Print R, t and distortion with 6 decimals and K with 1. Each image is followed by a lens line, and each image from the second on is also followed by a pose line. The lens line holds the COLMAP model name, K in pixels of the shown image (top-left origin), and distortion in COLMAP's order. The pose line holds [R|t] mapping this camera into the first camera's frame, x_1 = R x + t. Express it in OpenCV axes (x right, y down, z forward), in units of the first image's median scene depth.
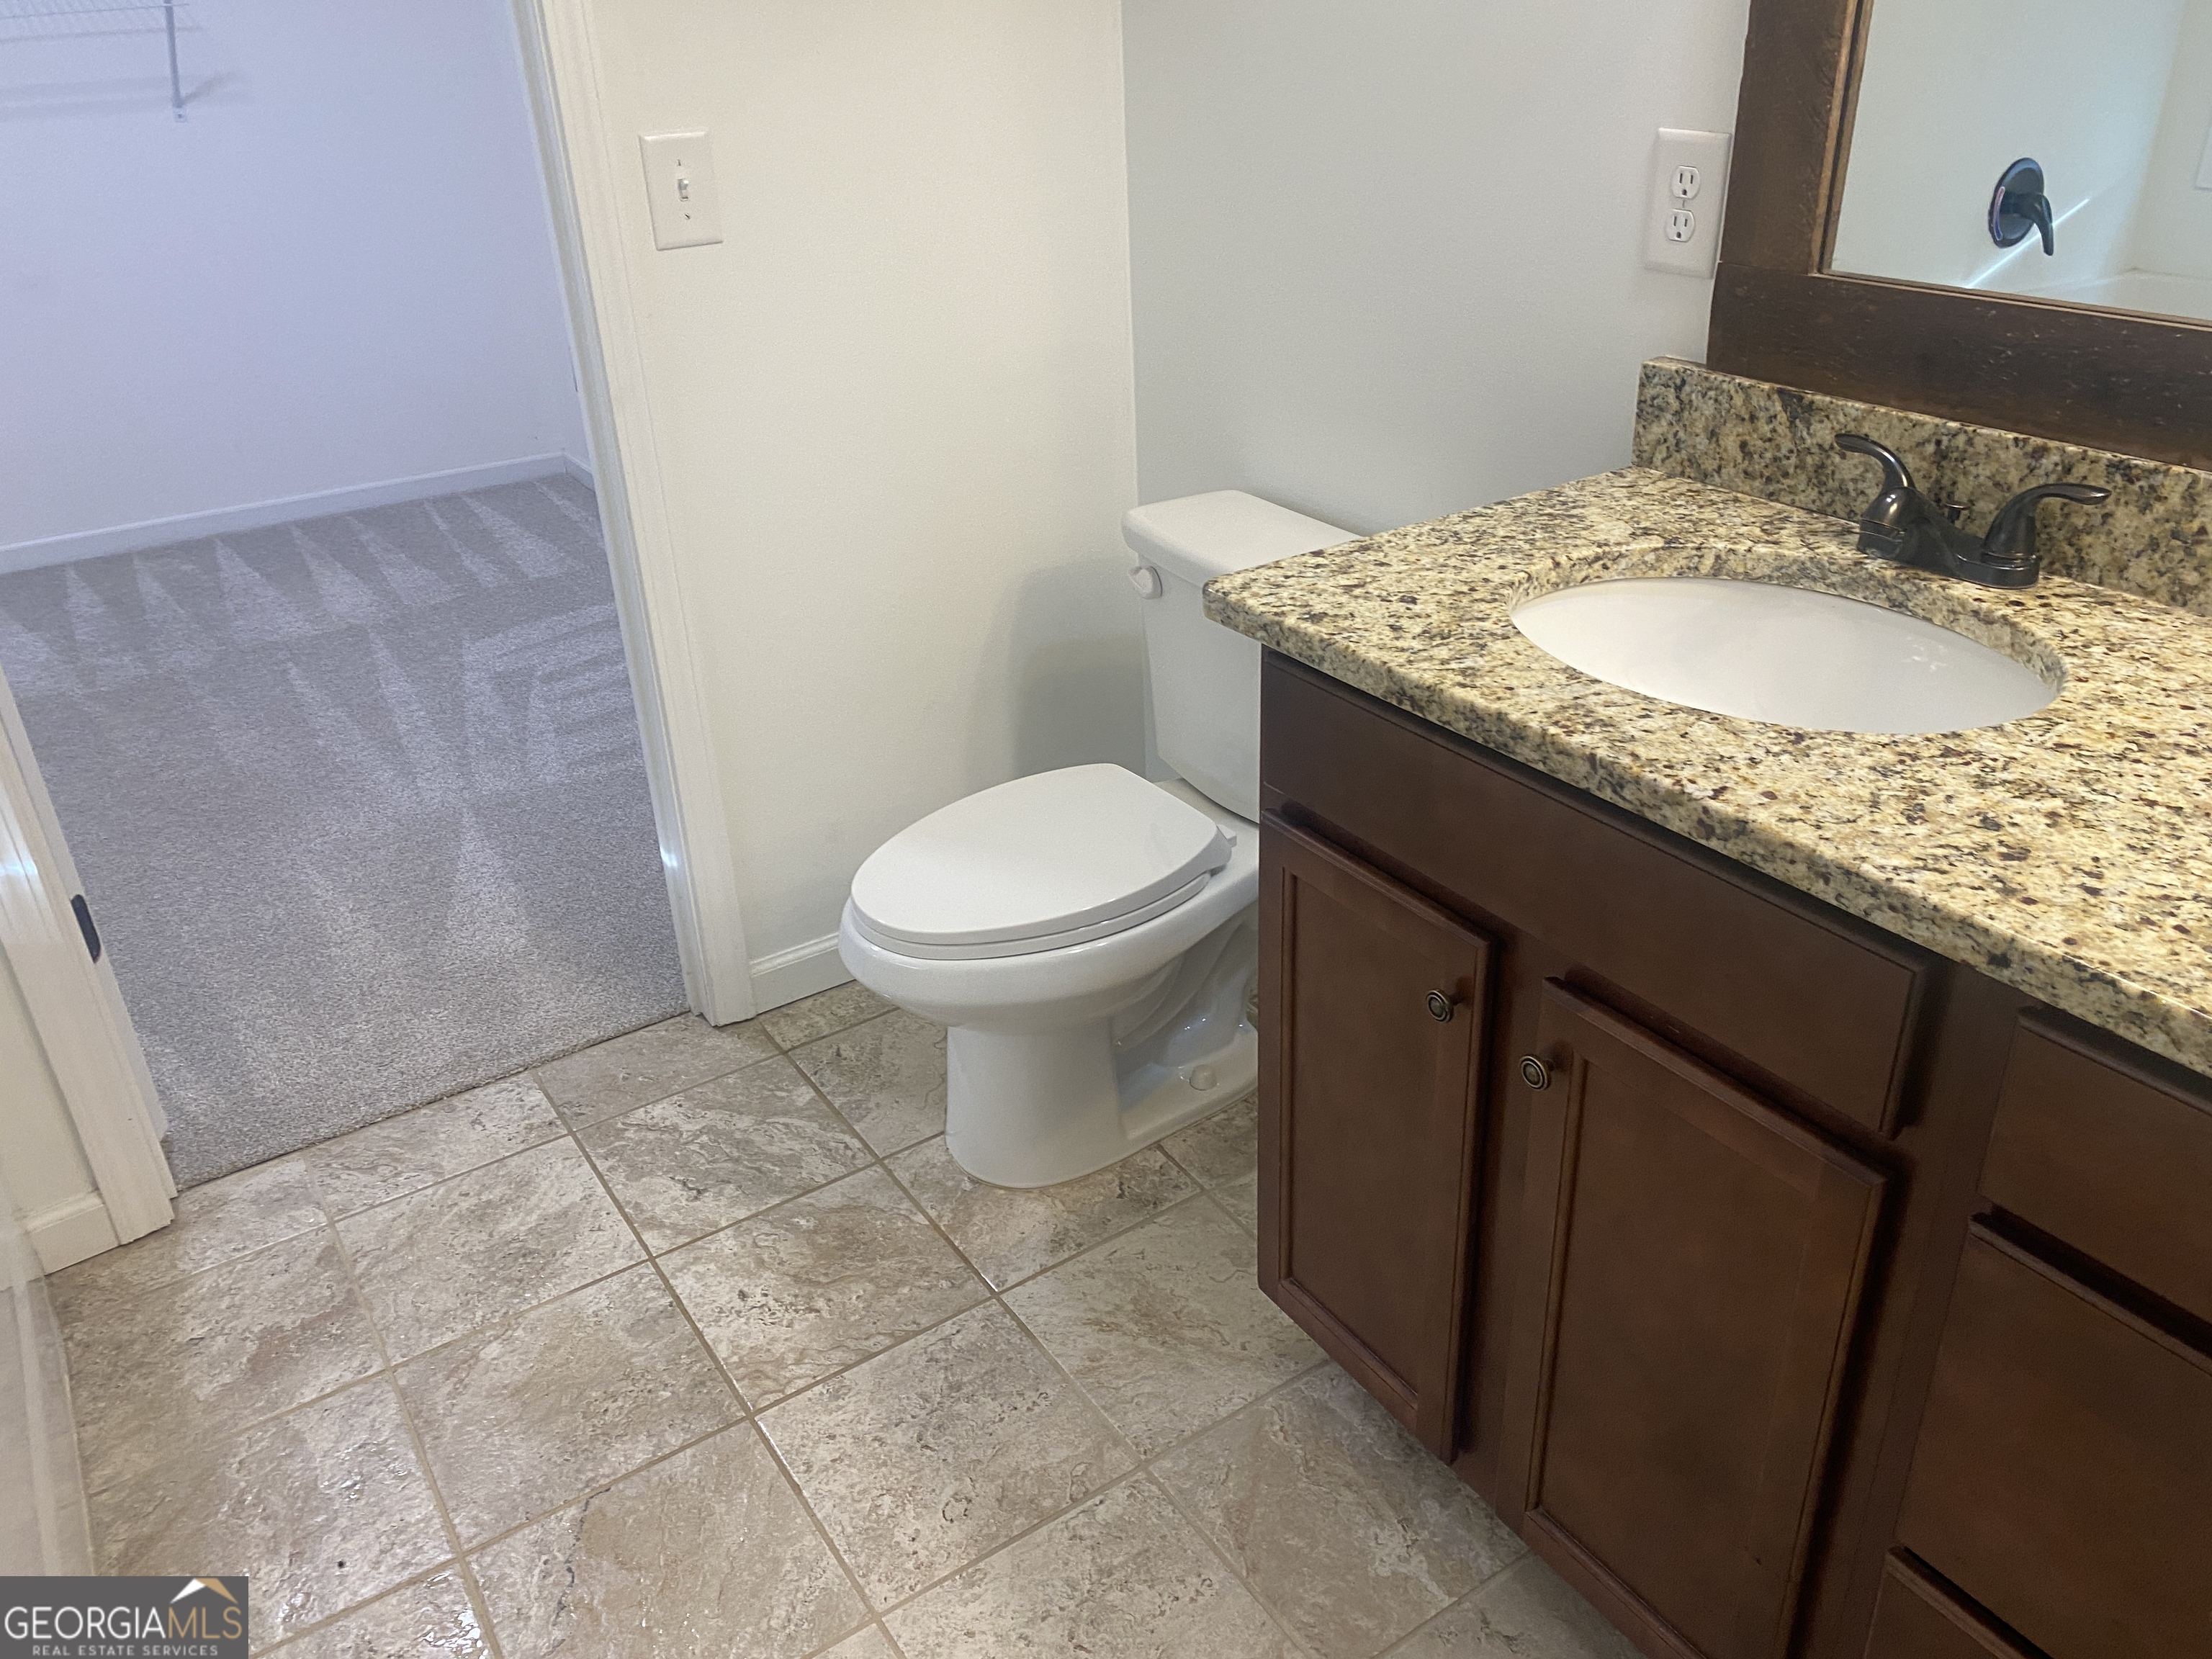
lens RADIAL K [[1680.8, 0, 1094.8], [0, 1680.8, 772.0], [0, 0, 1]] dist [0.048070, -0.045199]
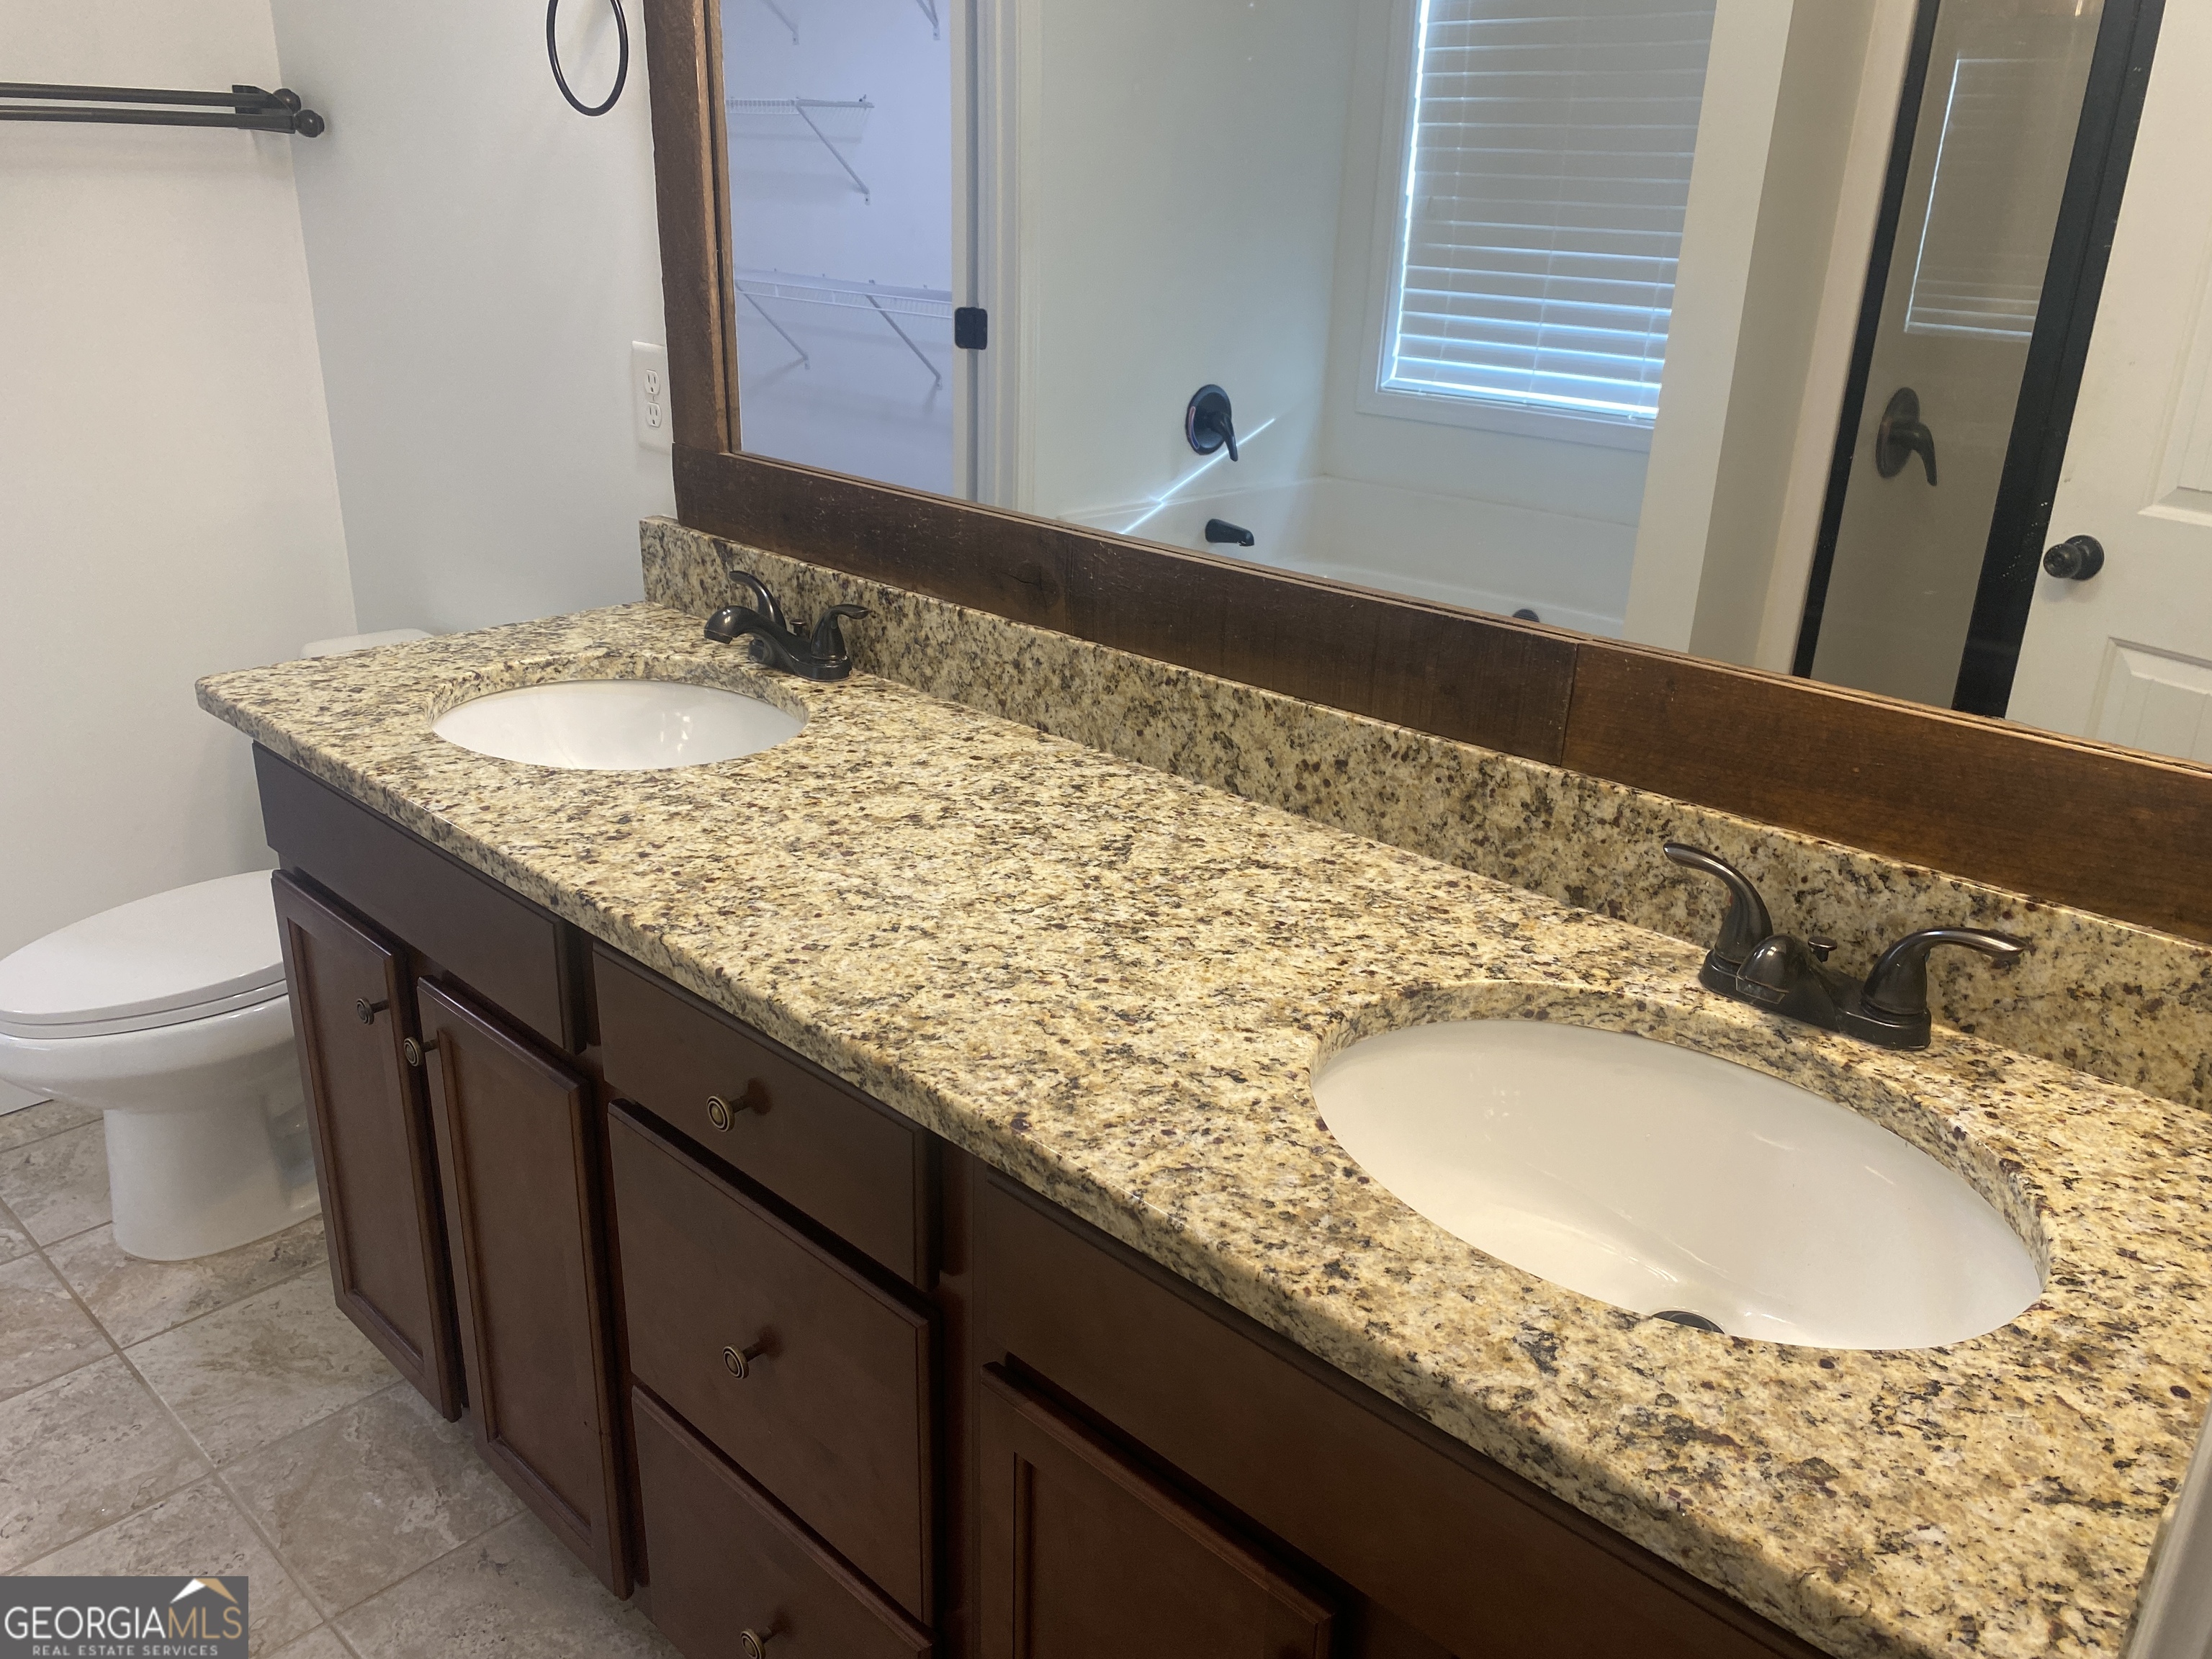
lens RADIAL K [[1680.8, 0, 1106.7], [0, 1680.8, 805.2], [0, 0, 1]] dist [0.048070, -0.045199]
pose [[0.972656, -0.016394, 0.231669, 0.391757], [0.038757, 0.994976, -0.092308, 0.108092], [-0.228992, 0.098762, 0.968405, -0.302396]]
